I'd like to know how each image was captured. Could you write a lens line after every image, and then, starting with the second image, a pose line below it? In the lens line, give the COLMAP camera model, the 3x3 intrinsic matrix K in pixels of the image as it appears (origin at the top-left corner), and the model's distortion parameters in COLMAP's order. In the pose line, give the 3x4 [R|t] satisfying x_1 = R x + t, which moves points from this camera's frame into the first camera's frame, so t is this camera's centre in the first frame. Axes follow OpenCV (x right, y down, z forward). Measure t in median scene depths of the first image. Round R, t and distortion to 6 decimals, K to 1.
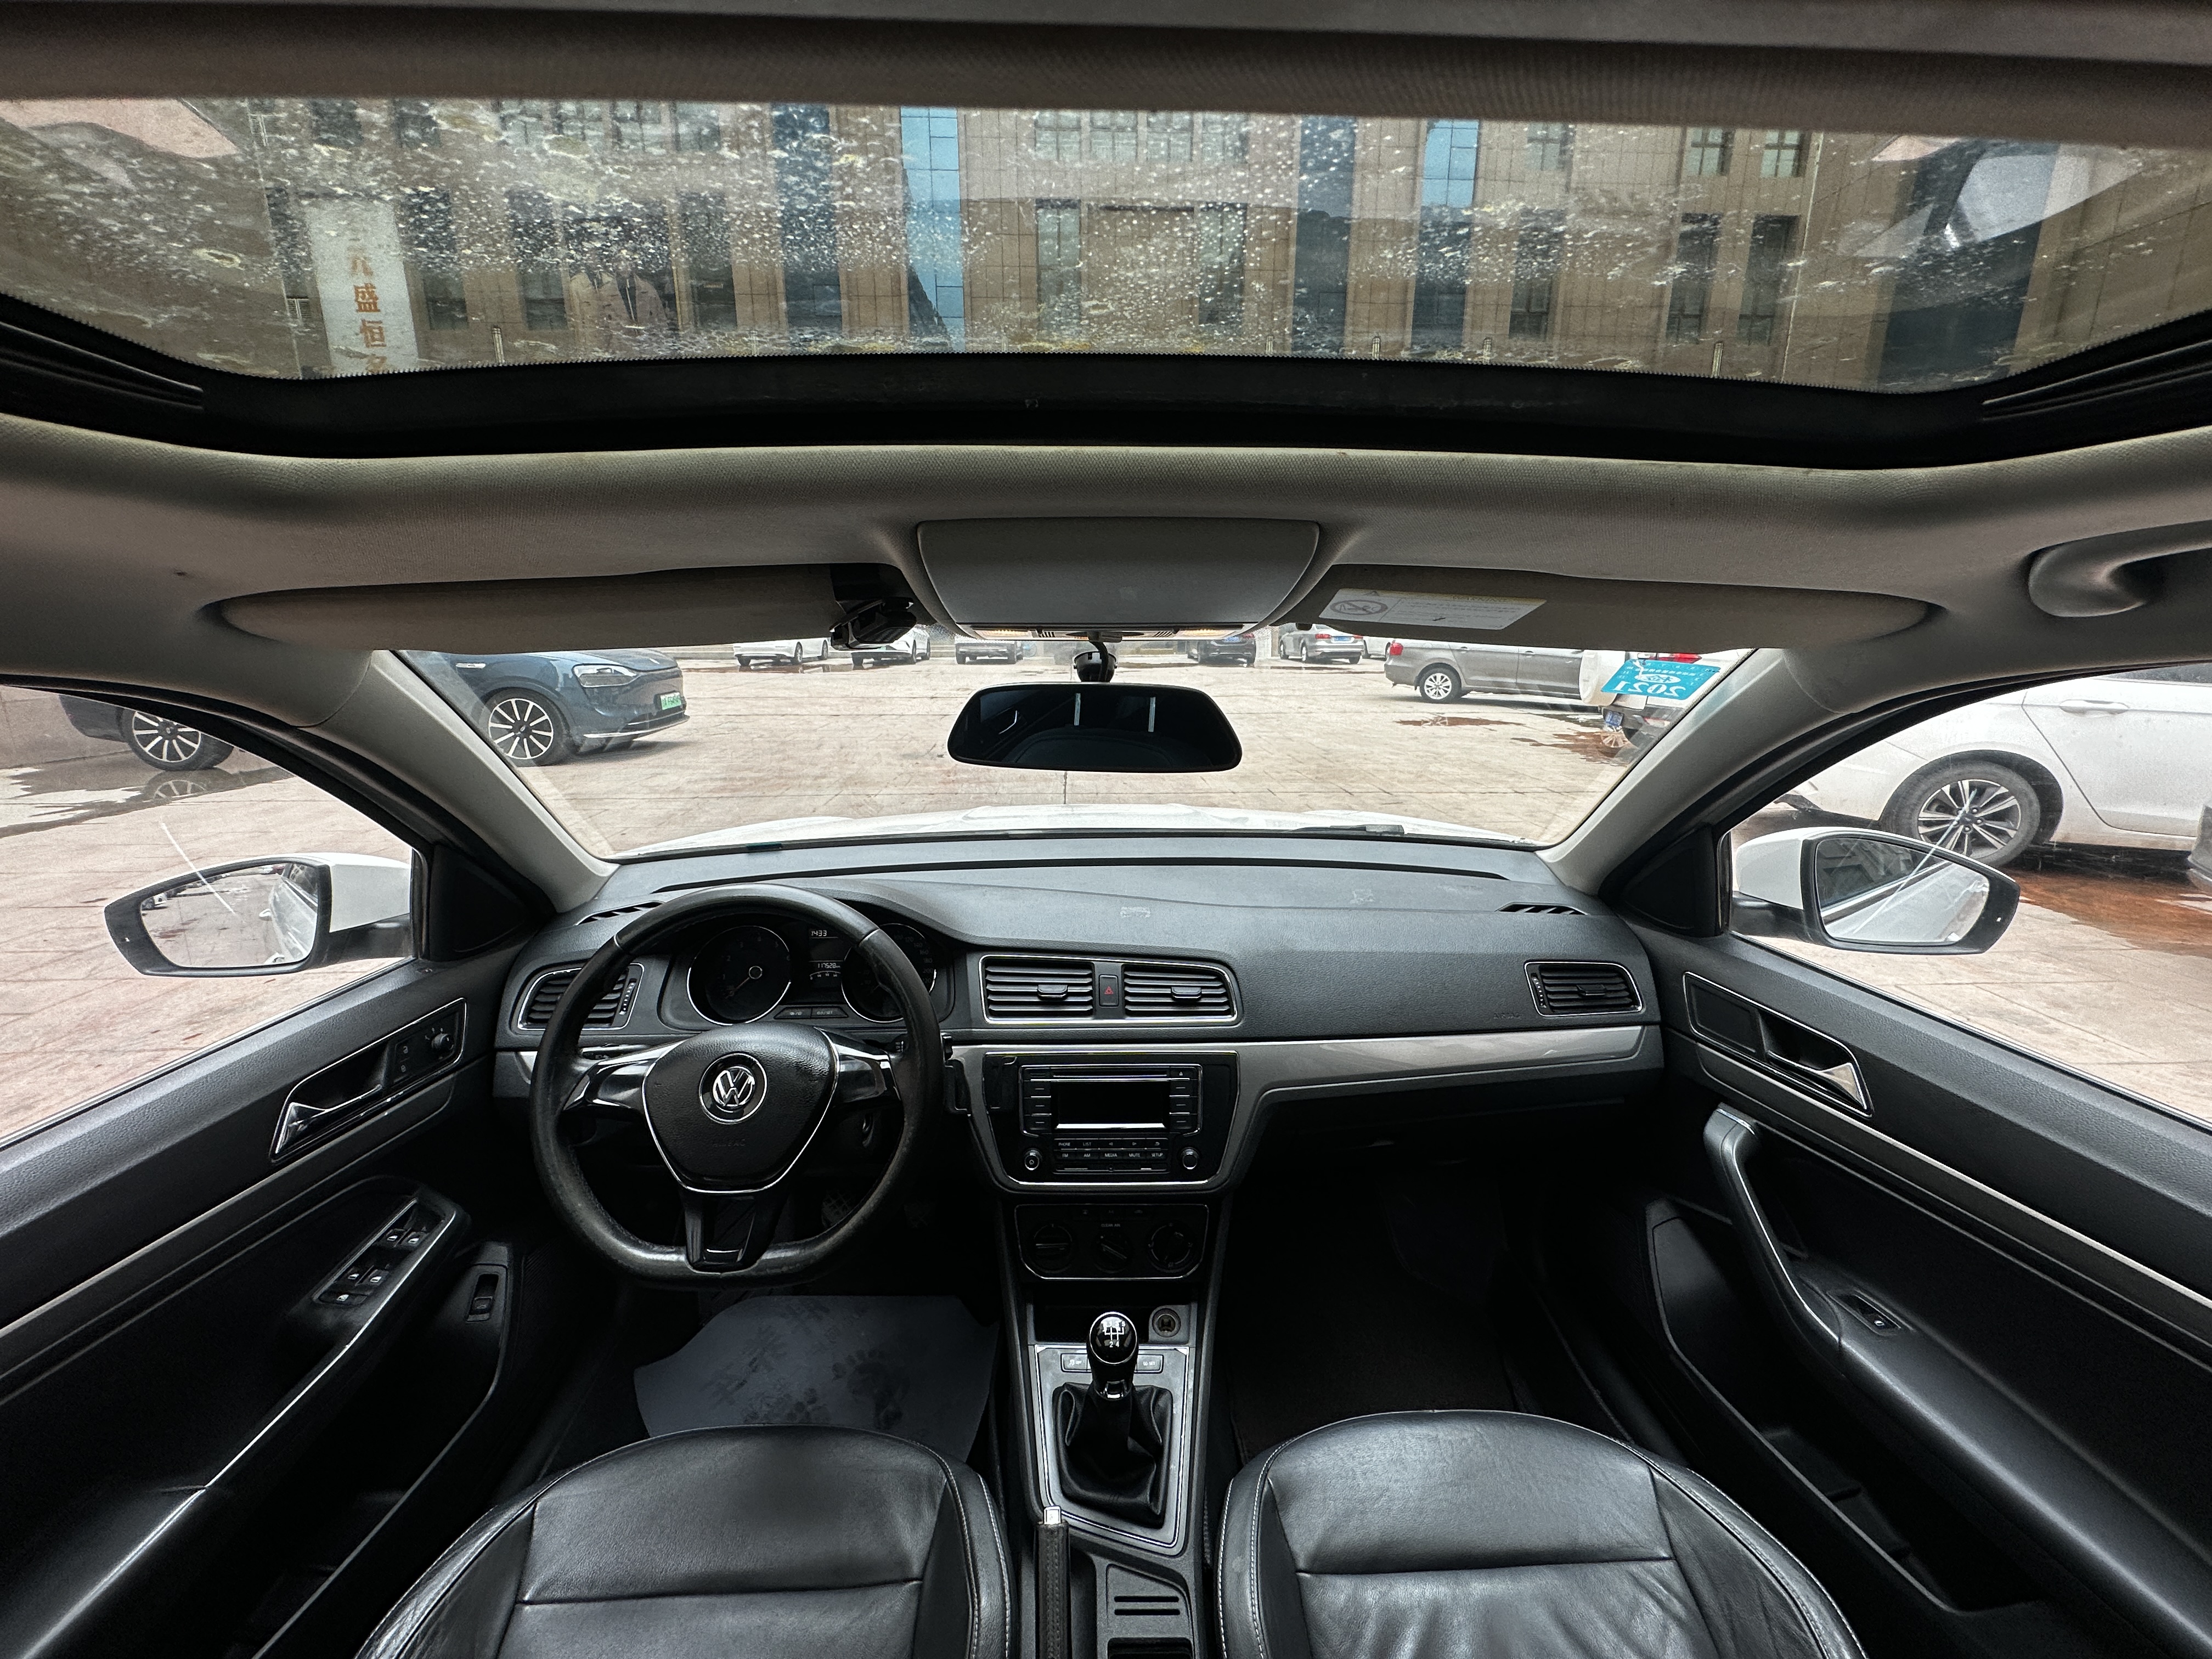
lens RADIAL K [[876.5, 0, 1104.0], [0, 876.5, 835.3], [0, 0, 1]] dist [-0.000280, -0.000255]
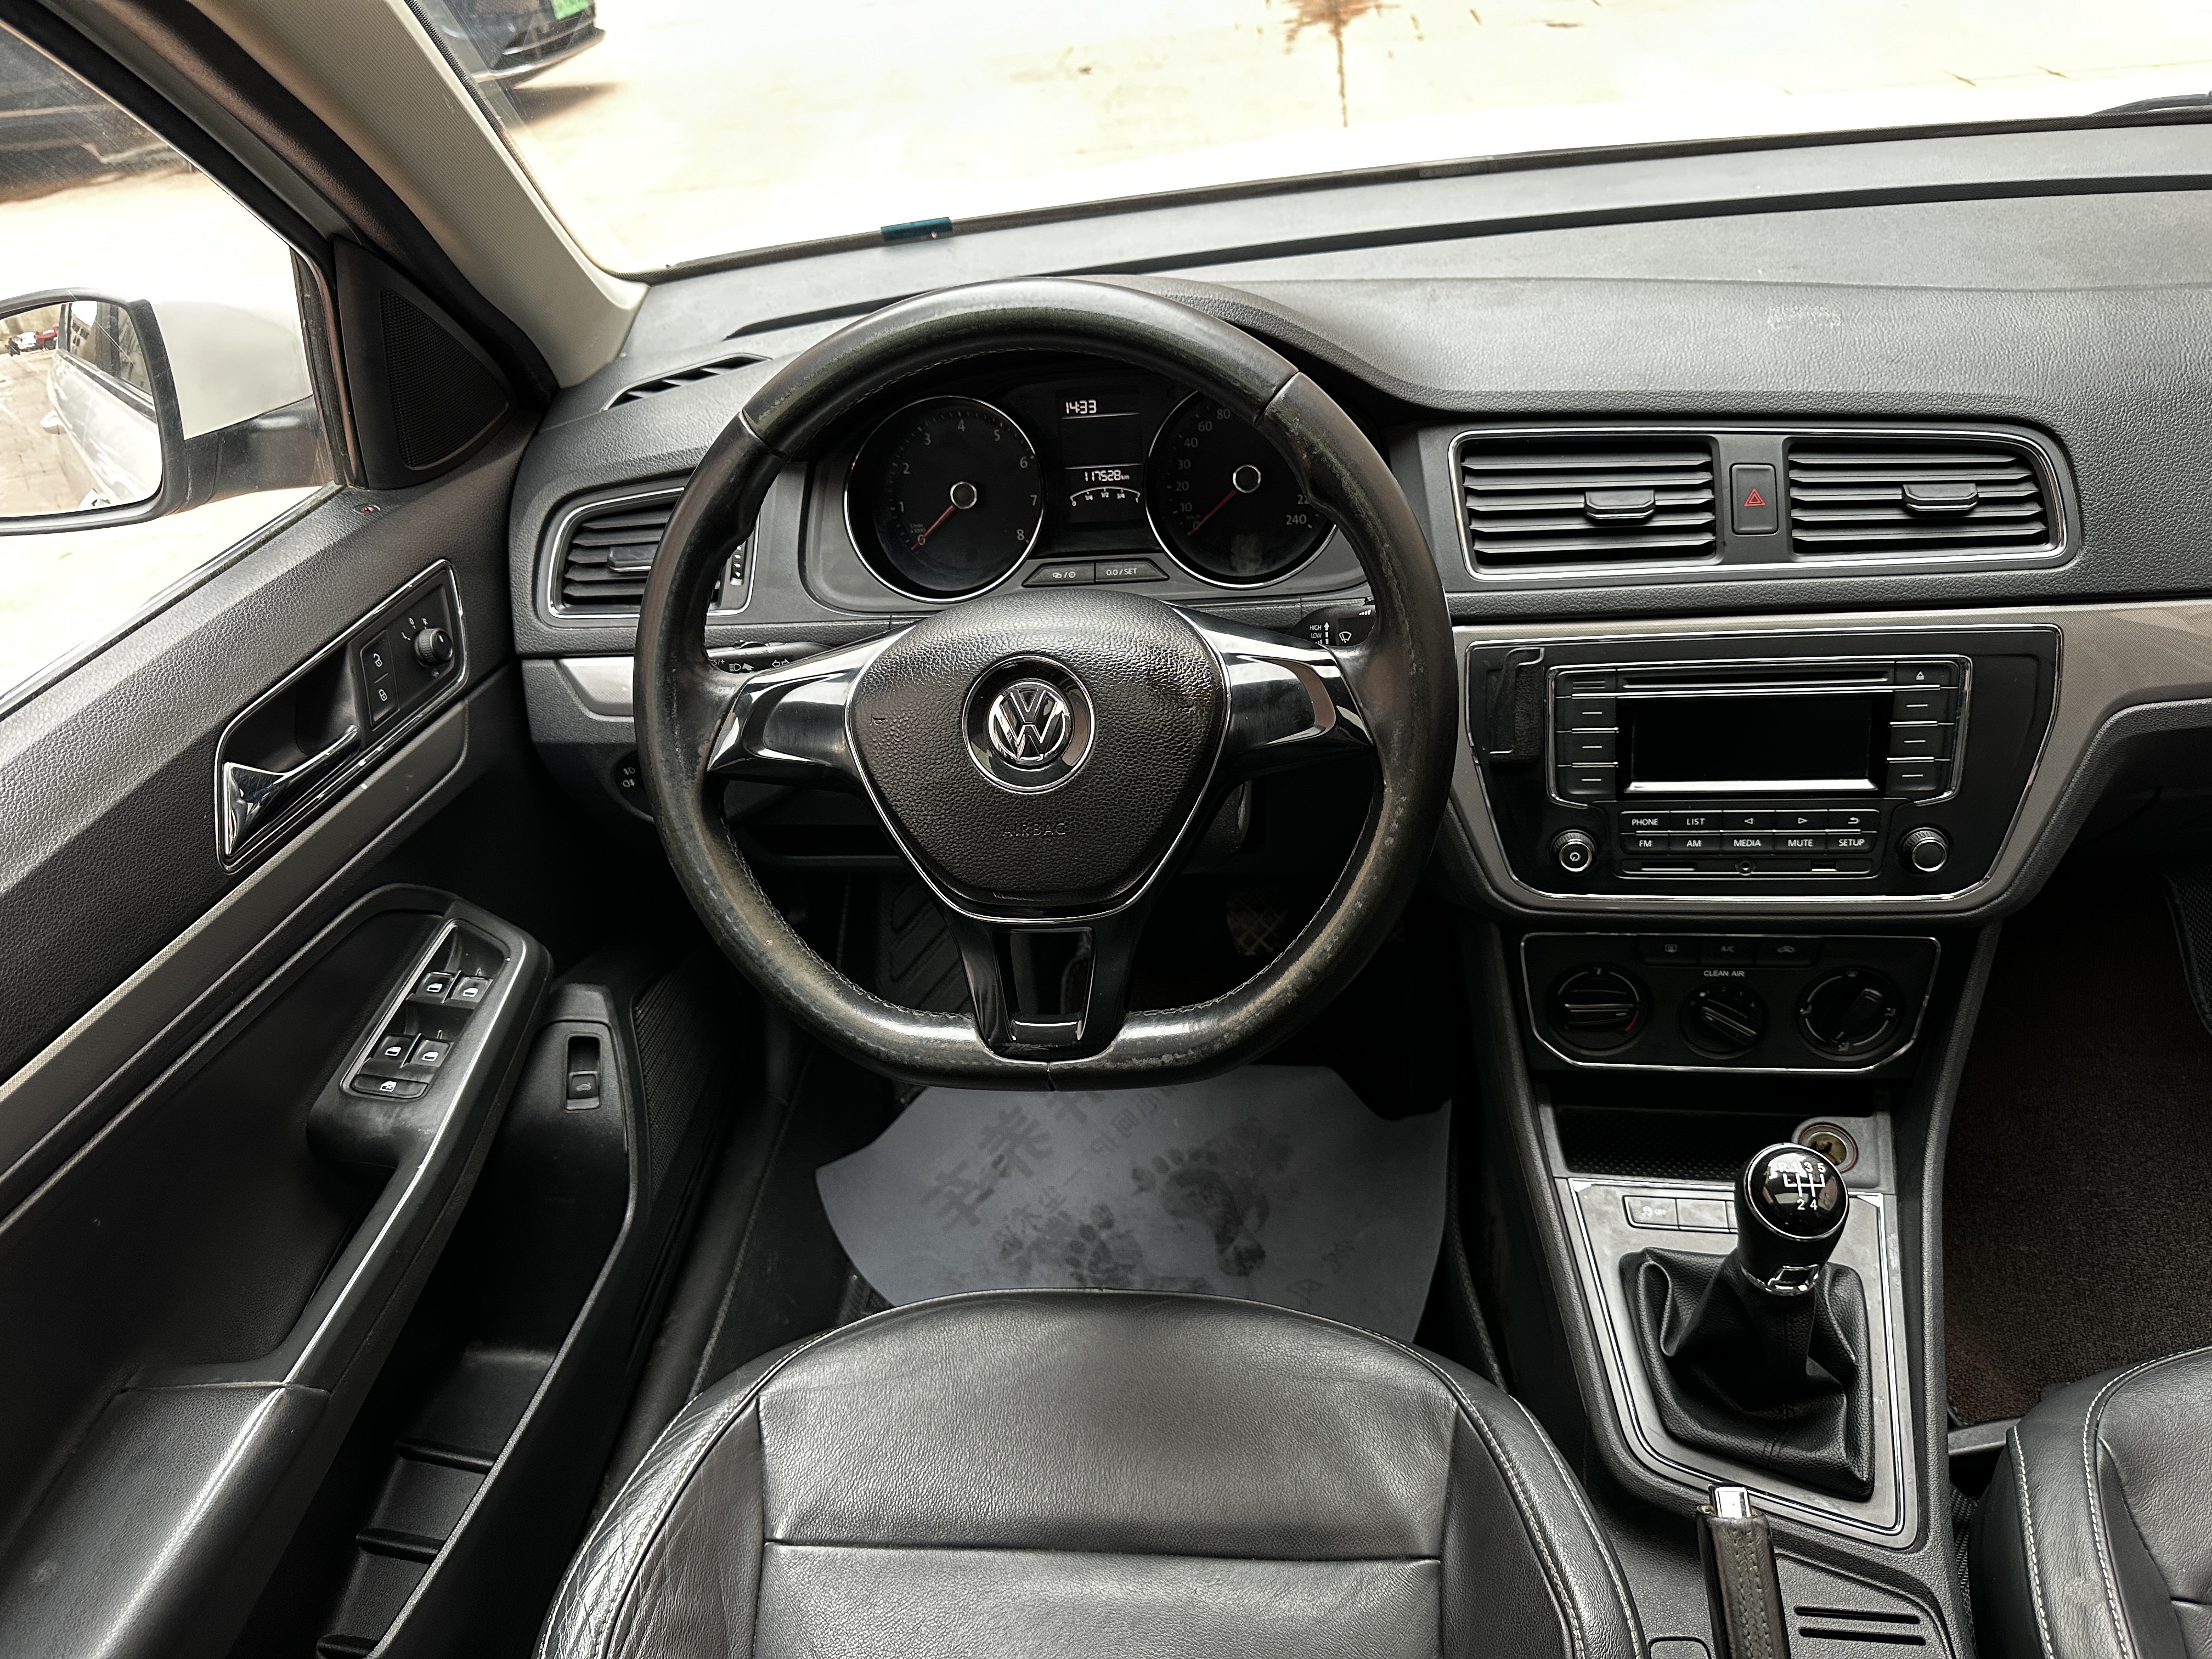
lens RADIAL K [[1547.6, 0, 1105.3], [0, 1547.6, 817.3], [0, 0, 1]] dist [0.047401, -0.058916]
pose [[0.985477, -0.003416, -0.169777, -0.195576], [0.062406, 0.937120, 0.343382, 0.037359], [0.157929, -0.348990, 0.923723, 0.163935]]
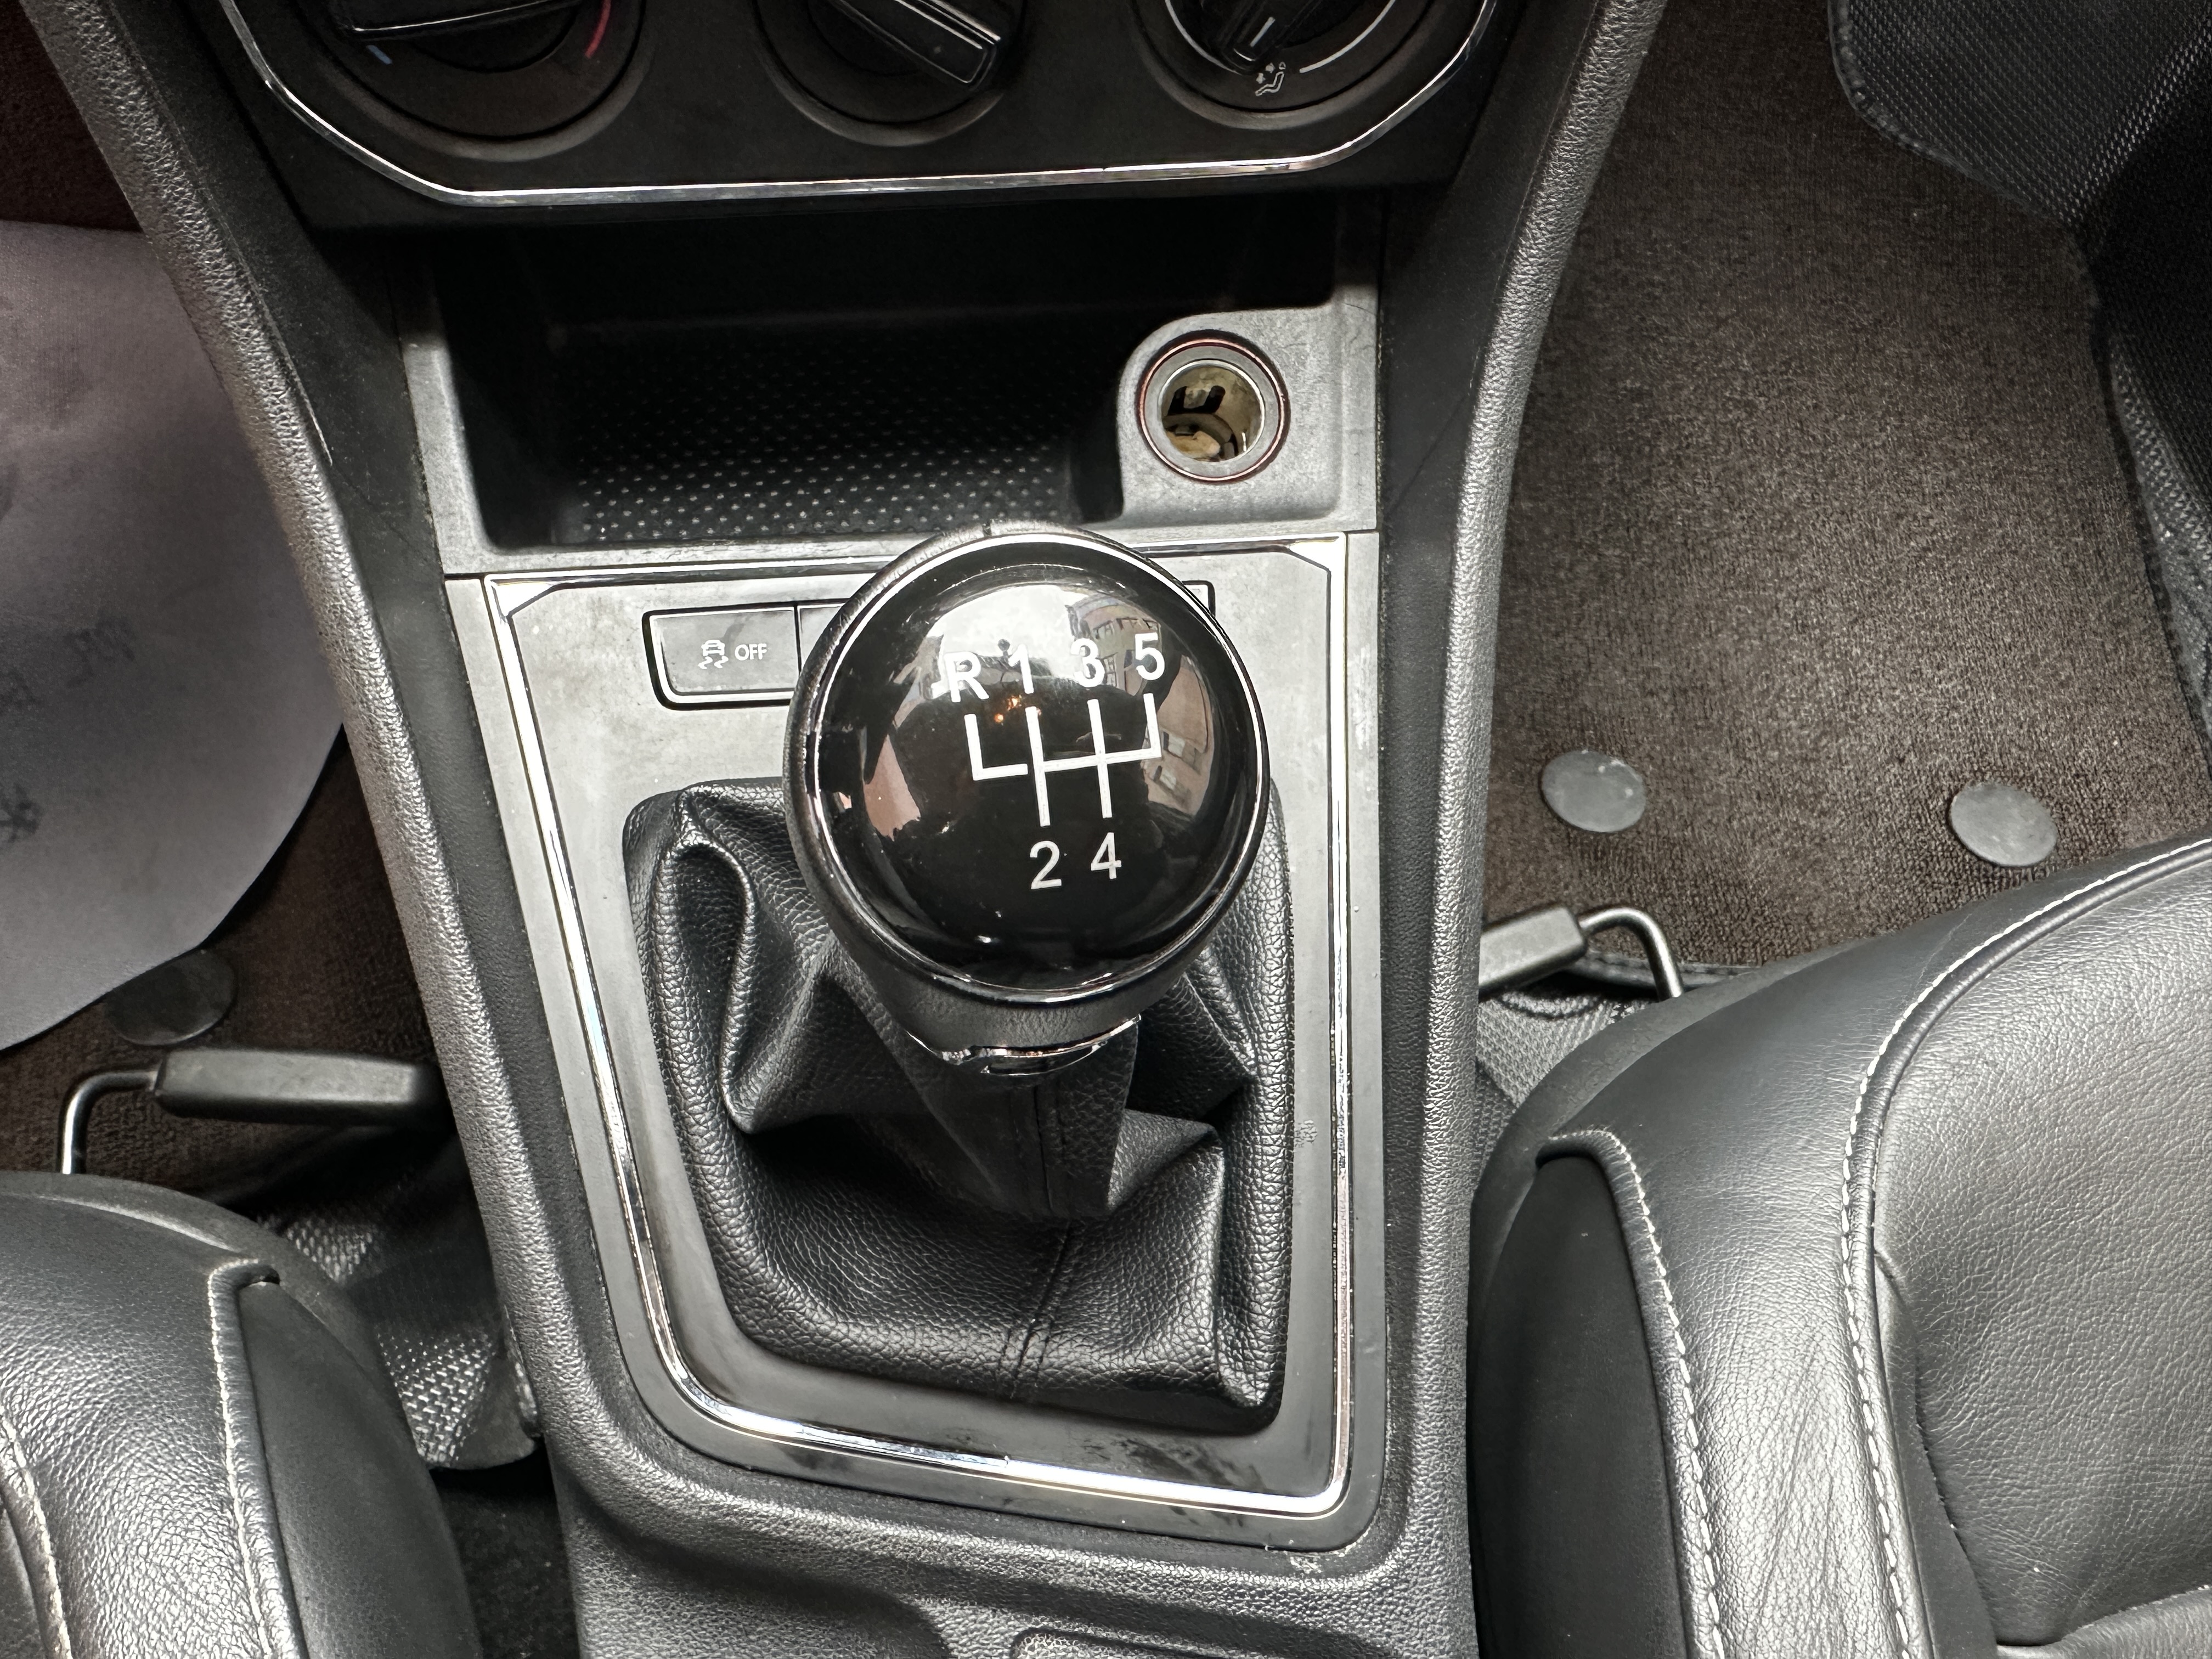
lens RADIAL K [[1540.7, 0, 1069.6], [0, 1540.7, 866.8], [0, 0, 1]] dist [0.003112, 0.000694]
pose [[0.986876, -0.096666, 0.129347, -0.009559], [-0.040371, 0.627884, 0.777259, 0.380108], [-0.156349, -0.772280, 0.615742, 0.756090]]
